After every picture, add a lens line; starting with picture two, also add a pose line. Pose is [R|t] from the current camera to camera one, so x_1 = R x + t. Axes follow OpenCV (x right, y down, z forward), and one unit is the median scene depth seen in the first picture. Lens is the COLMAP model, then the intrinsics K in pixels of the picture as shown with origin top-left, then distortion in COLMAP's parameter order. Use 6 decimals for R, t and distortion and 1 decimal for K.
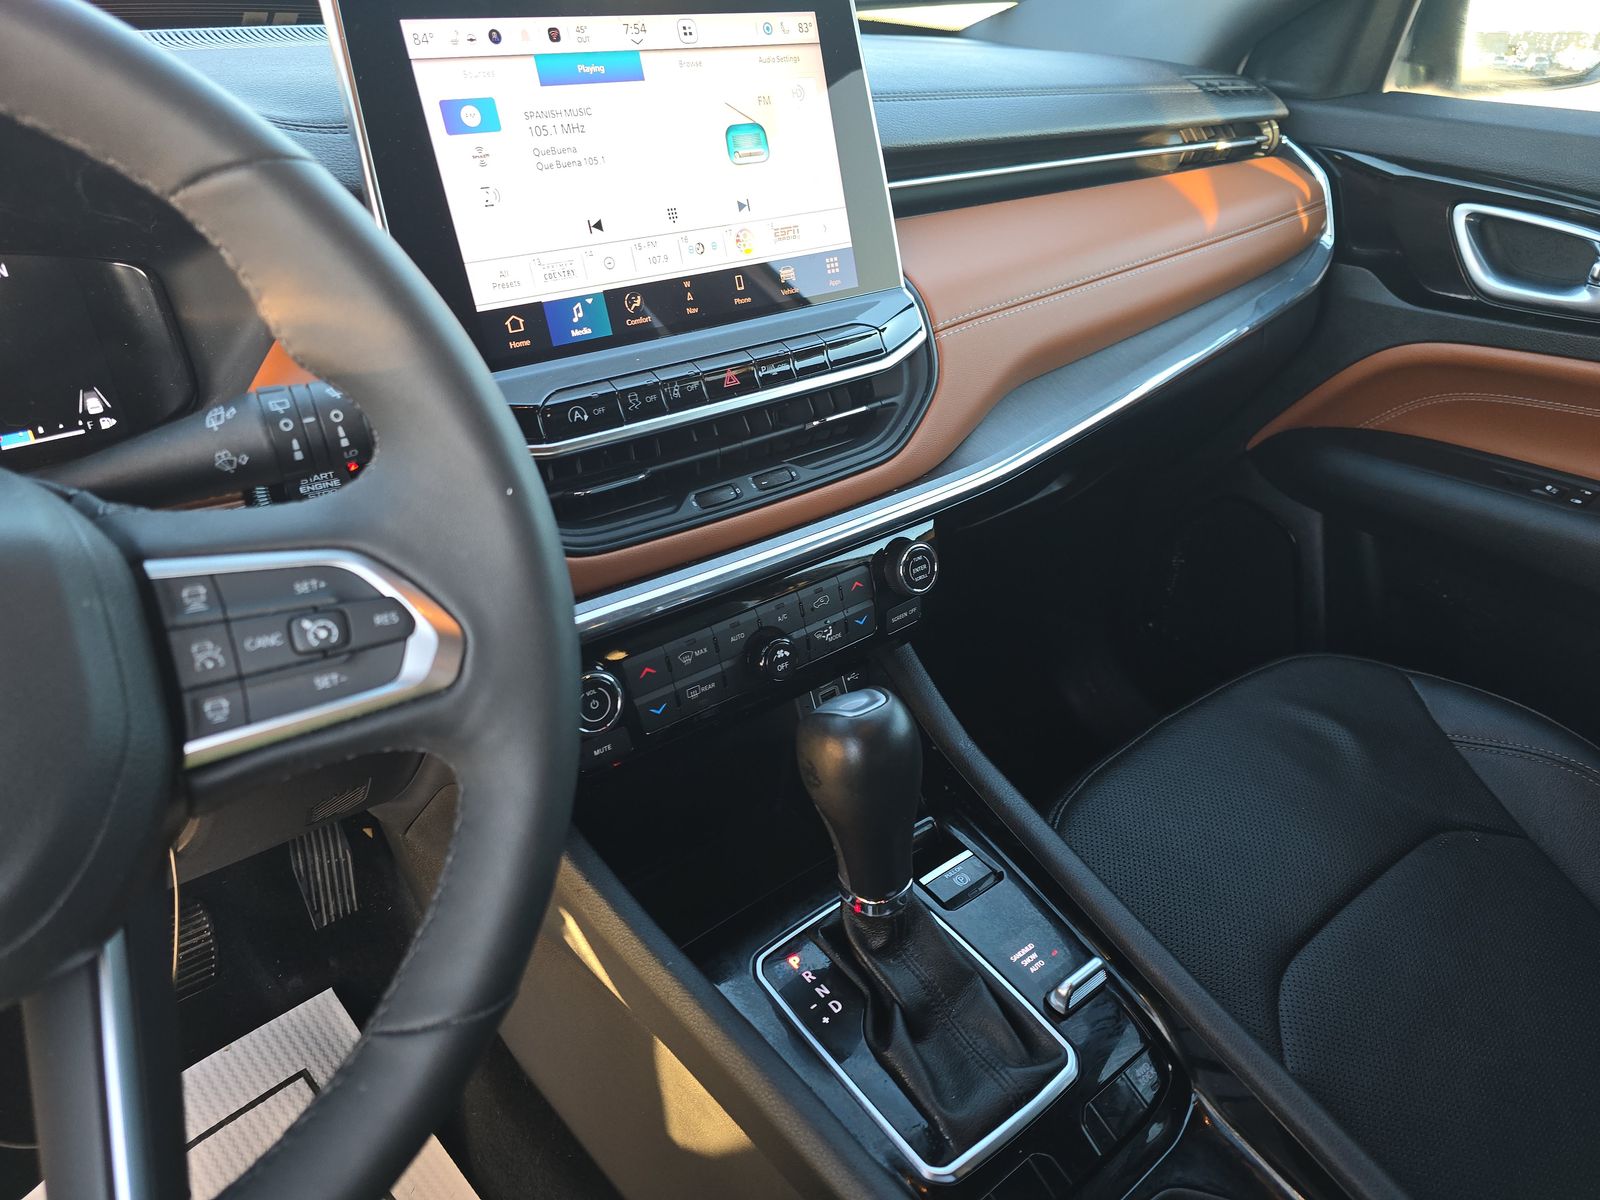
lens RADIAL K [[1071.6, 0, 800.0], [0, 1071.6, 600.0], [0, 0, 1]] dist [0.091551, -0.129618]
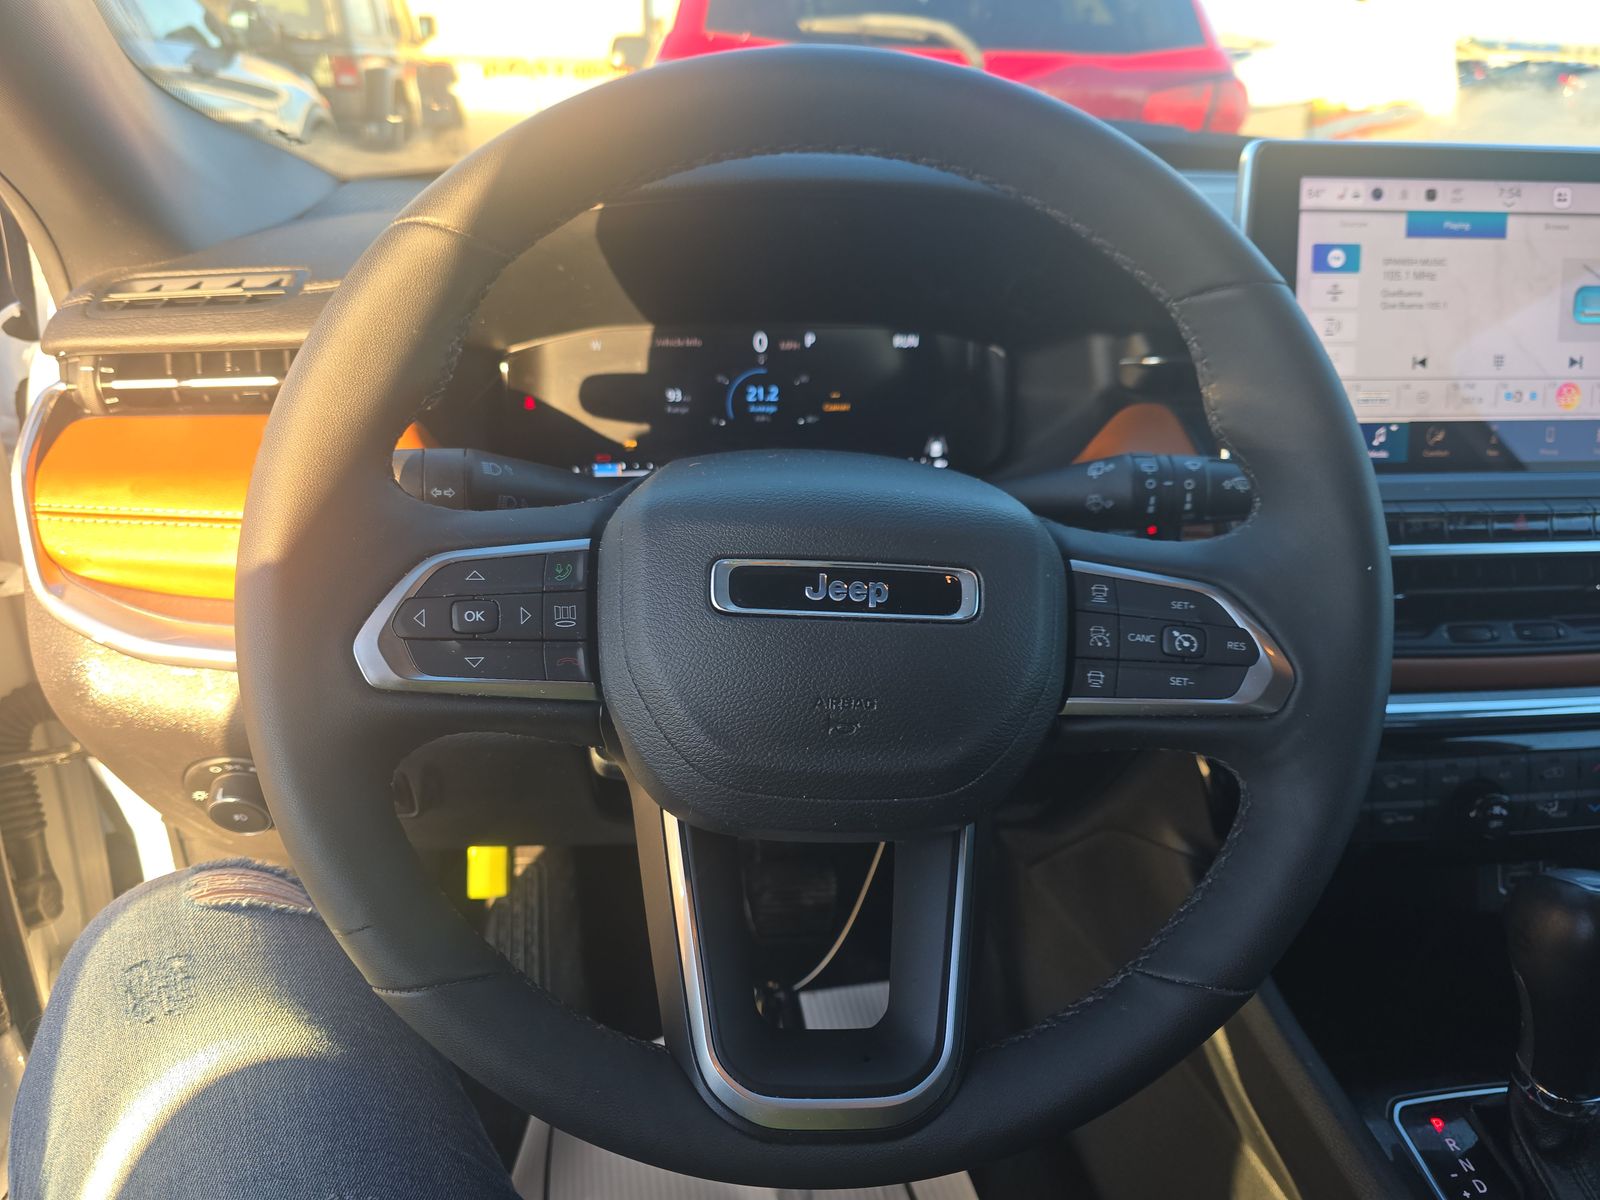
lens RADIAL K [[1083.4, 0, 800.0], [0, 1083.4, 600.0], [0, 0, 1]] dist [0.054384, -0.059989]
pose [[0.848145, 0.230518, -0.476982, -0.142280], [-0.281781, 0.958738, -0.037705, 0.096530], [0.448609, 0.166384, 0.878104, -0.193788]]
